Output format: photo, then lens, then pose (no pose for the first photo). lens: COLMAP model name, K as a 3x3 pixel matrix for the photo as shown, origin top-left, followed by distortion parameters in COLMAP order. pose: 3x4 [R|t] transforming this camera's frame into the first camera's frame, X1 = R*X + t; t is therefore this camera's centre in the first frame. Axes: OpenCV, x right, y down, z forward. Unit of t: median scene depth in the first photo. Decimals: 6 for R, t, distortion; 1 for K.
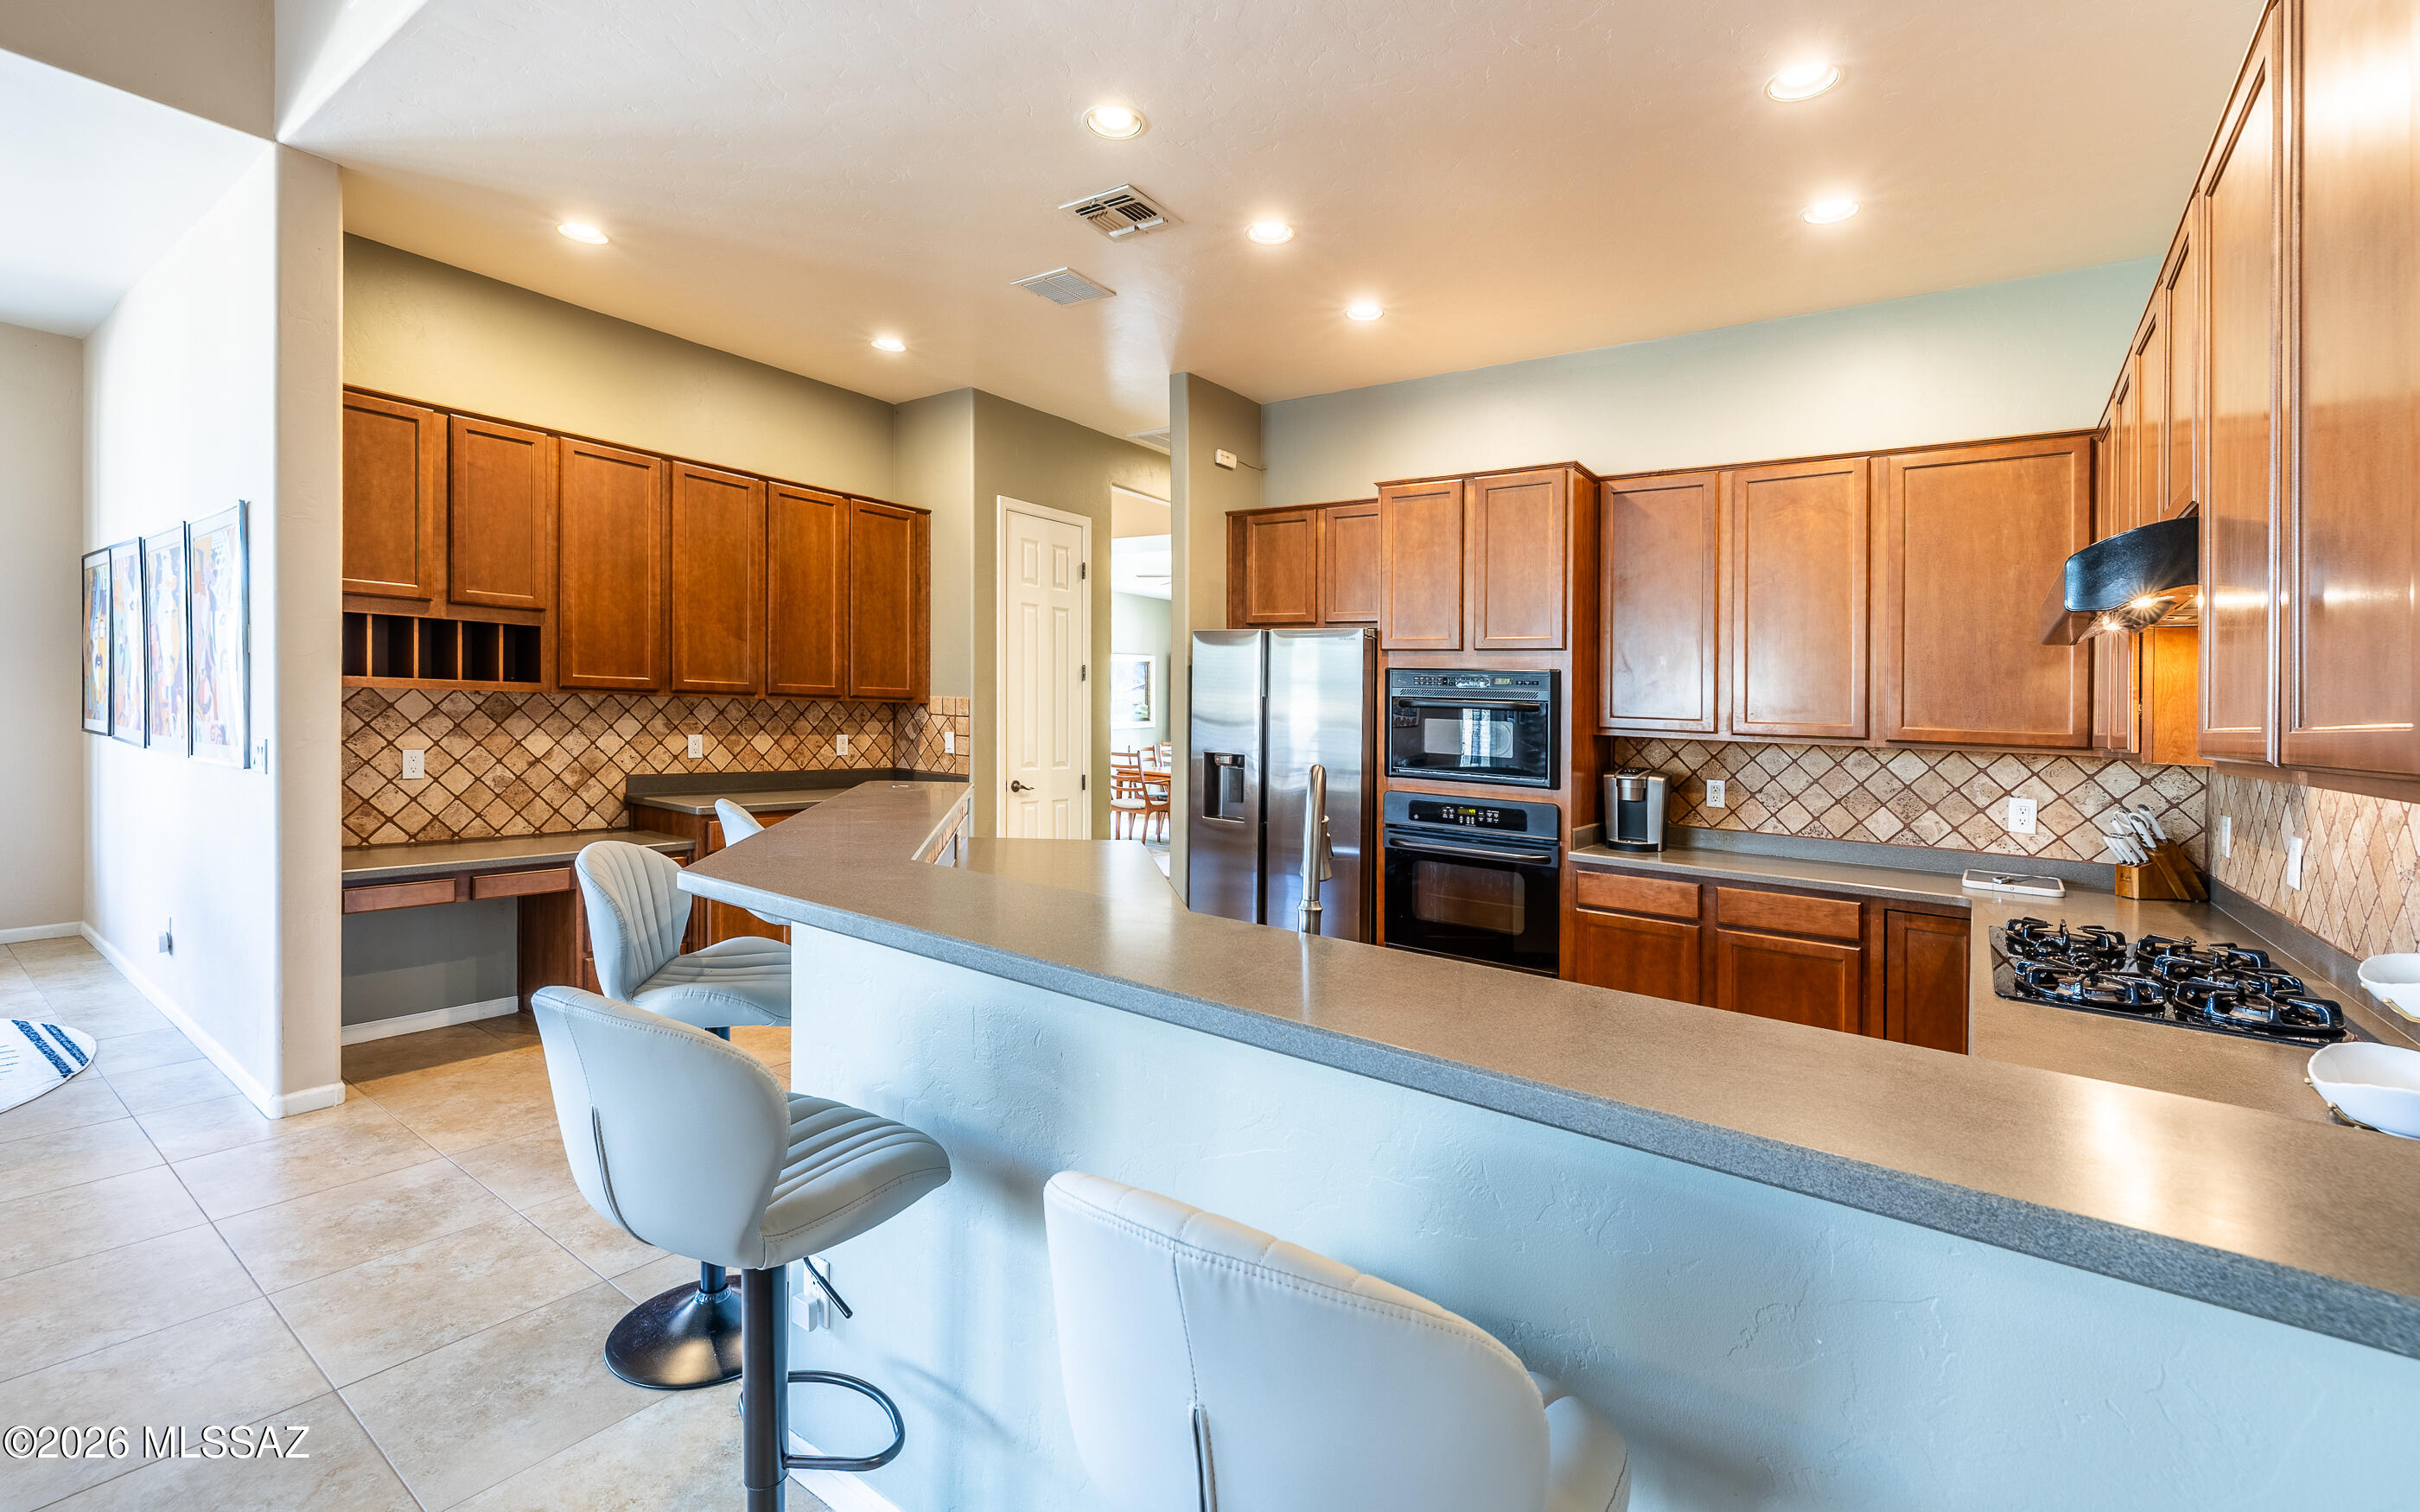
lens RADIAL K [[1037.0, 0, 1217.5], [0, 1037.0, 711.3], [0, 0, 1]] dist [0.000643, -0.000050]
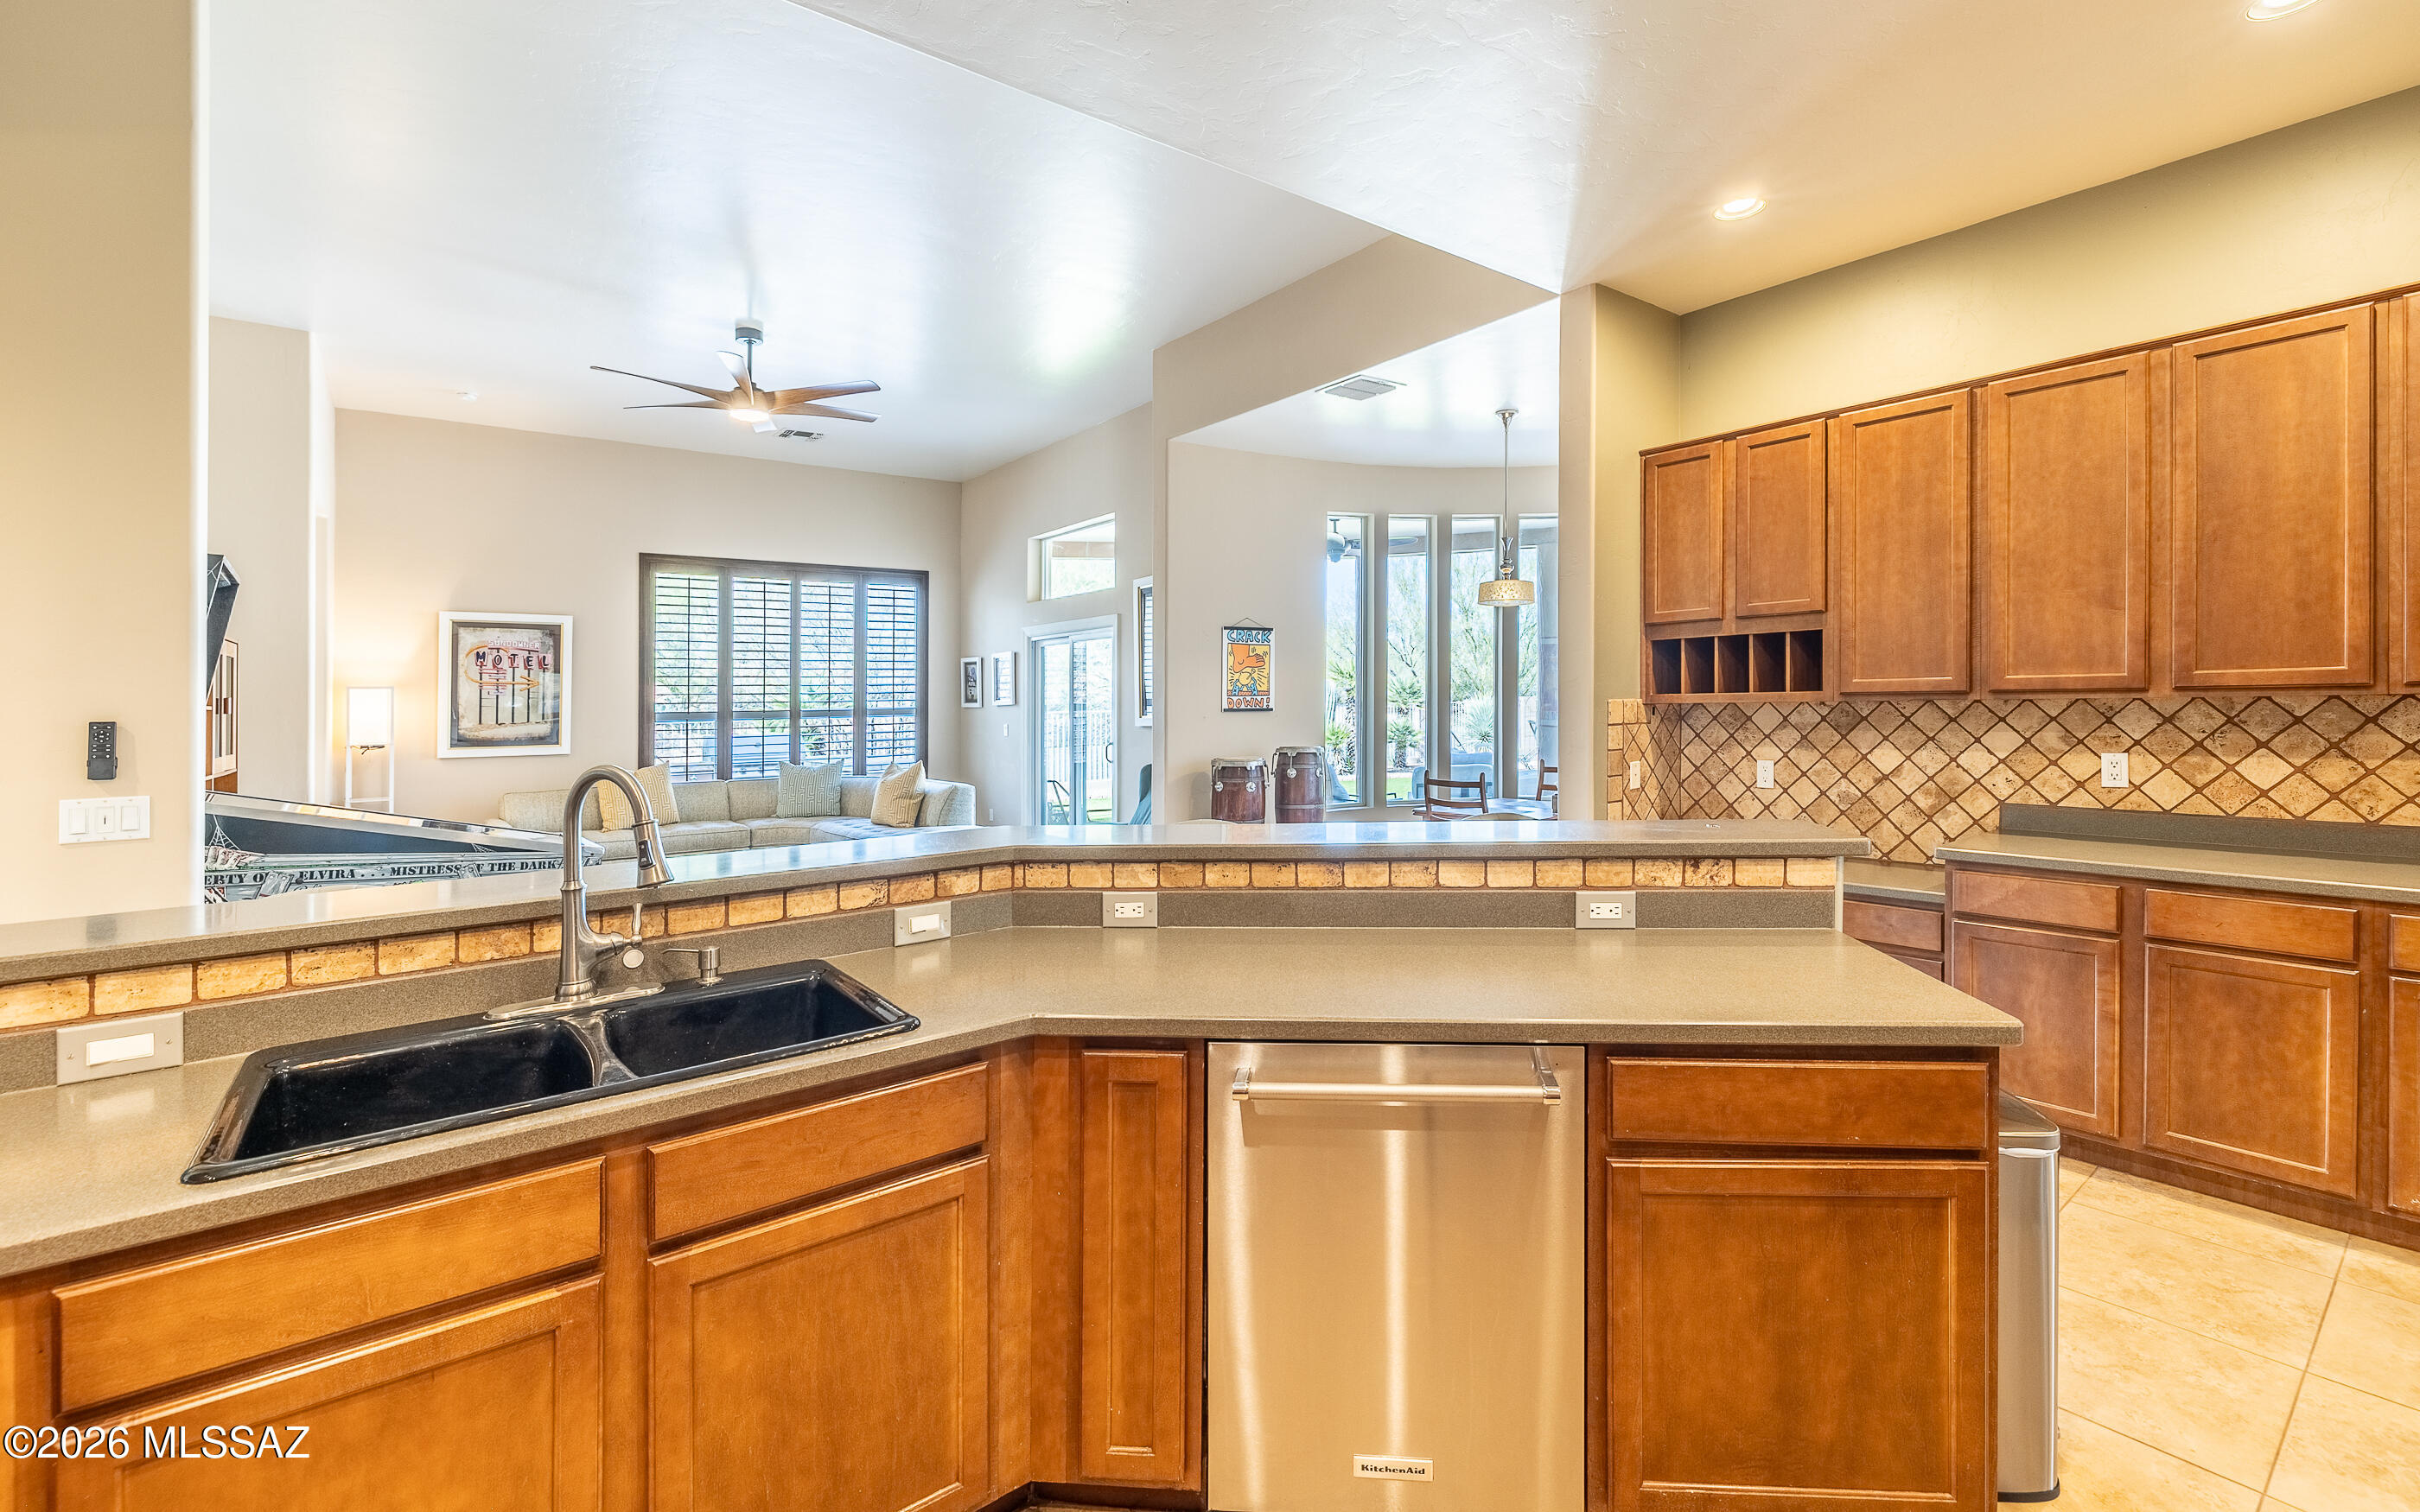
lens RADIAL K [[1037.0, 0, 1217.5], [0, 1037.0, 711.3], [0, 0, 1]] dist [0.000643, -0.000050]
pose [[-0.275173, -0.024829, -0.961074, 0.348949], [0.003440, 0.999635, -0.026811, 0.012581], [0.961389, -0.010684, -0.274987, 0.686939]]
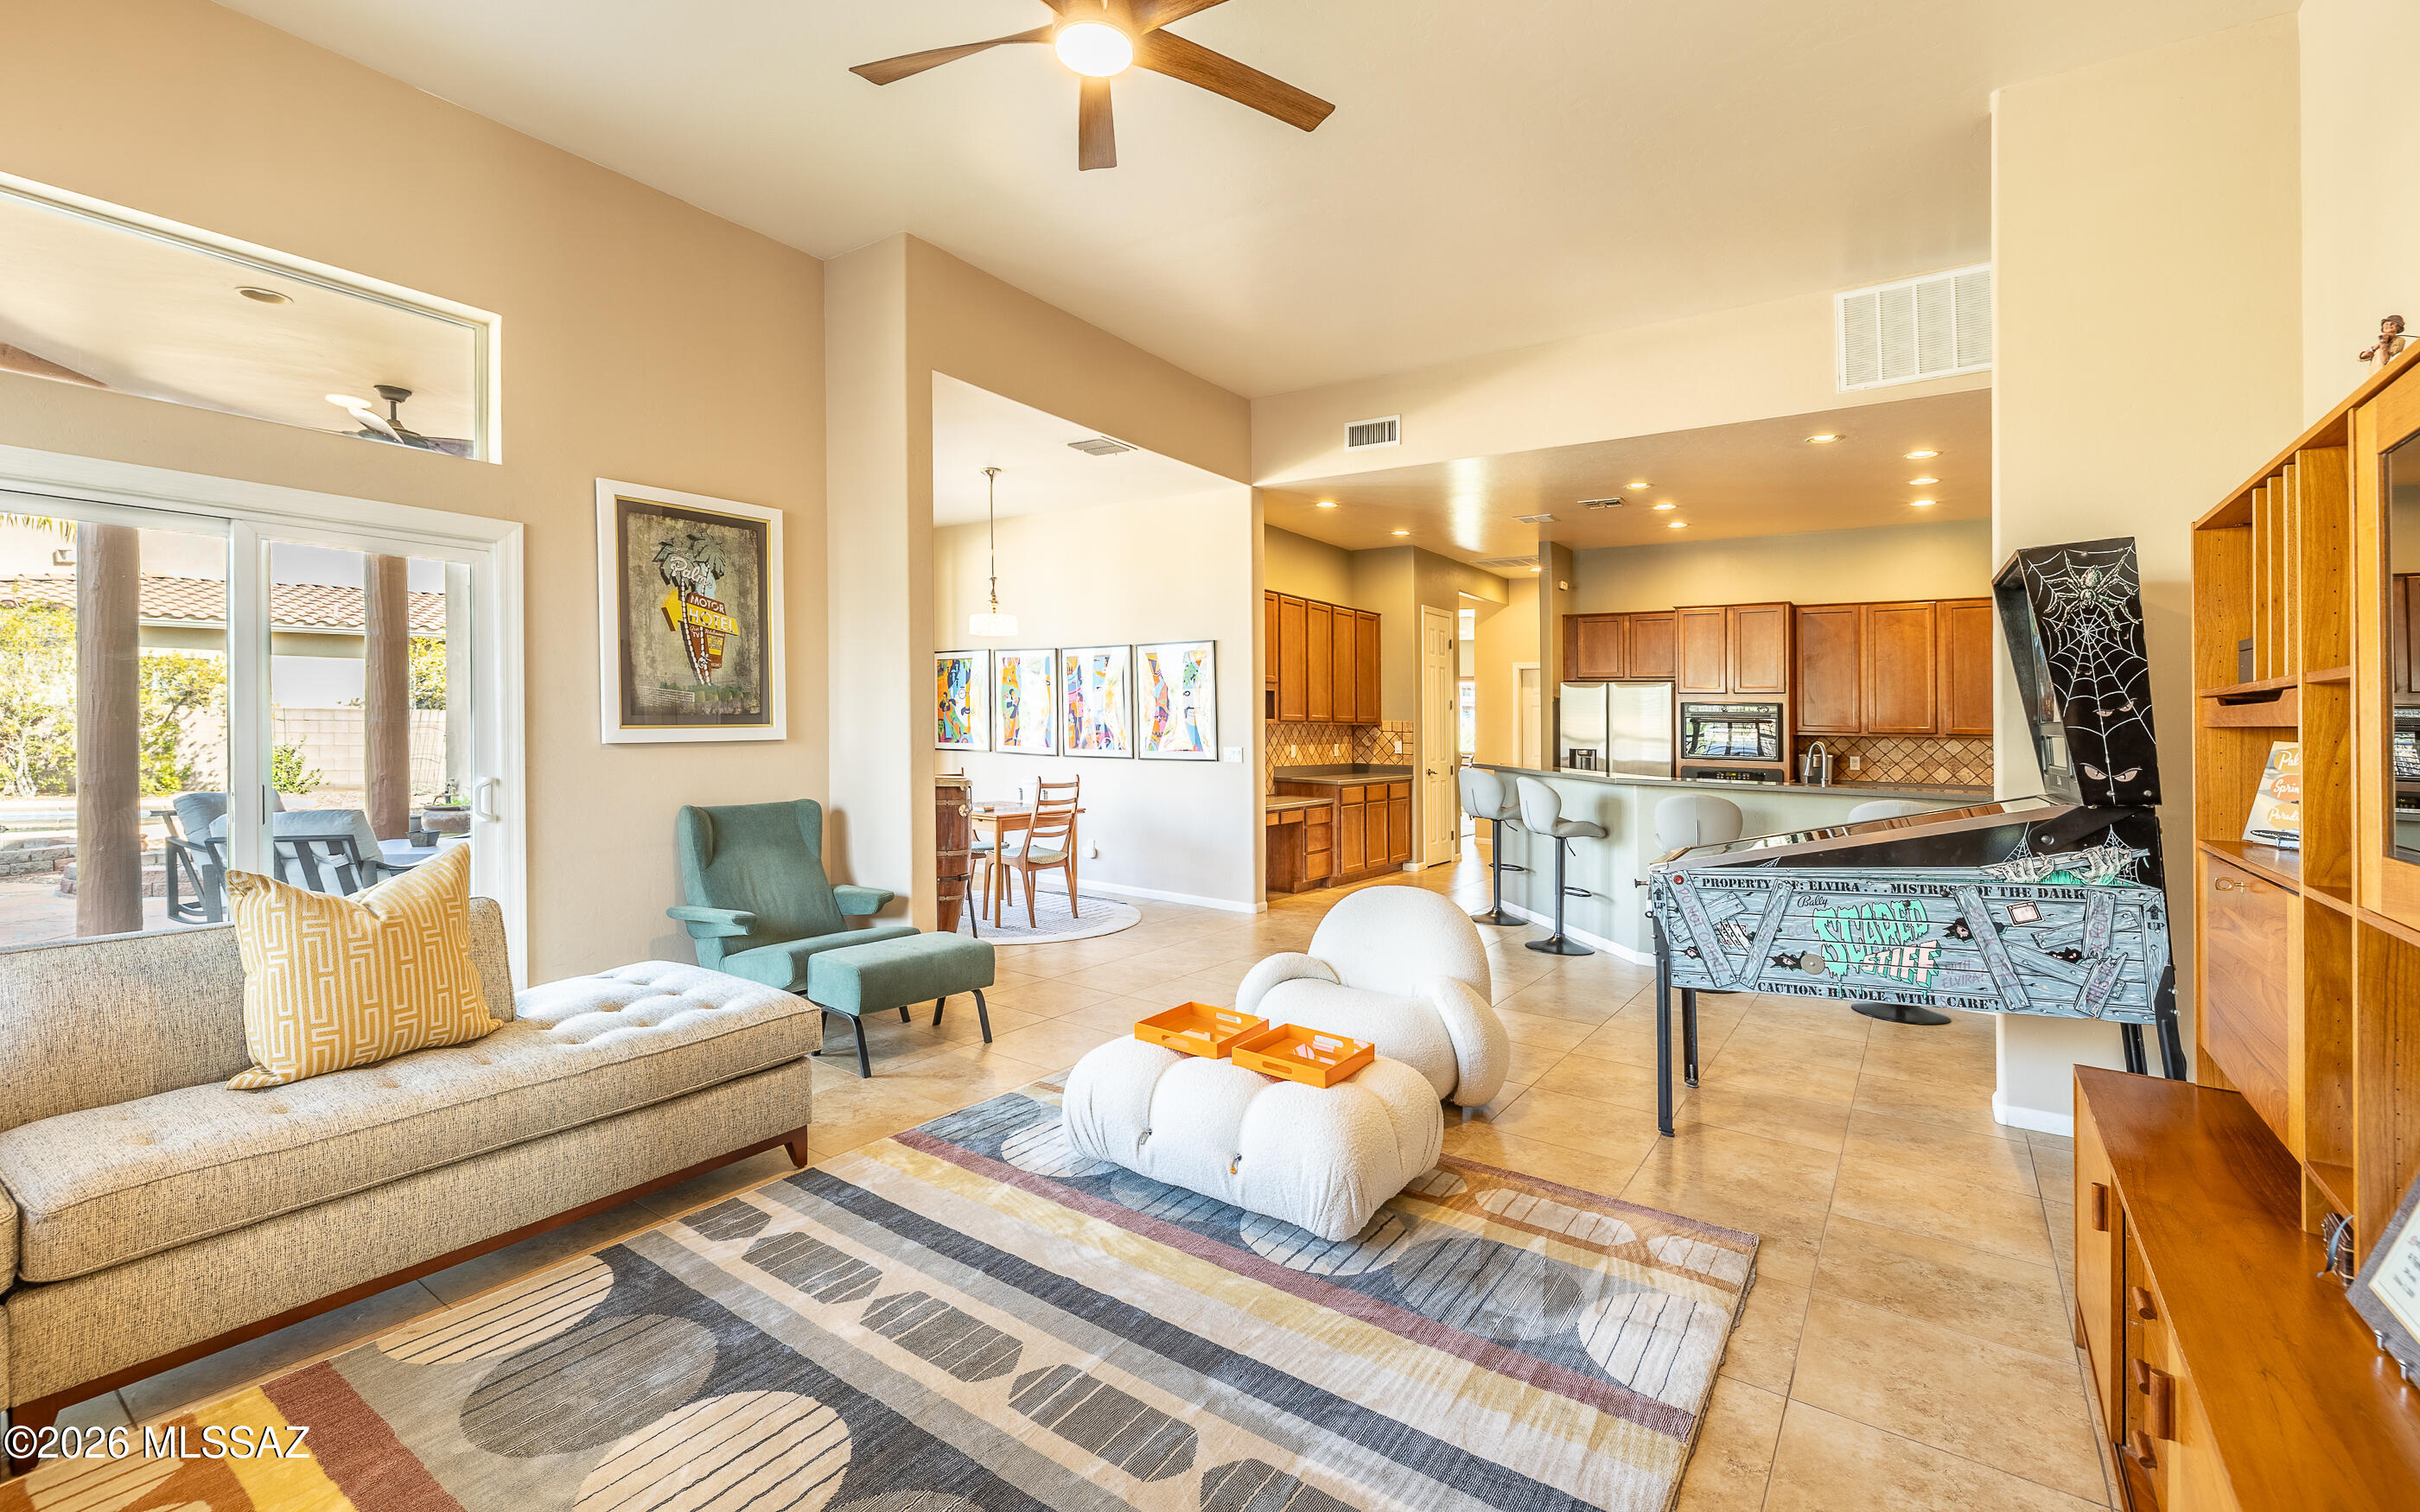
lens RADIAL K [[1038.0, 0, 1209.1], [0, 1038.0, 723.8], [0, 0, 1]] dist [-0.001470, -0.000201]
pose [[0.999638, -0.019214, 0.018824, -0.758526], [0.019261, 0.999812, -0.002285, -0.014350], [-0.018776, 0.002647, 0.999820, -0.921584]]
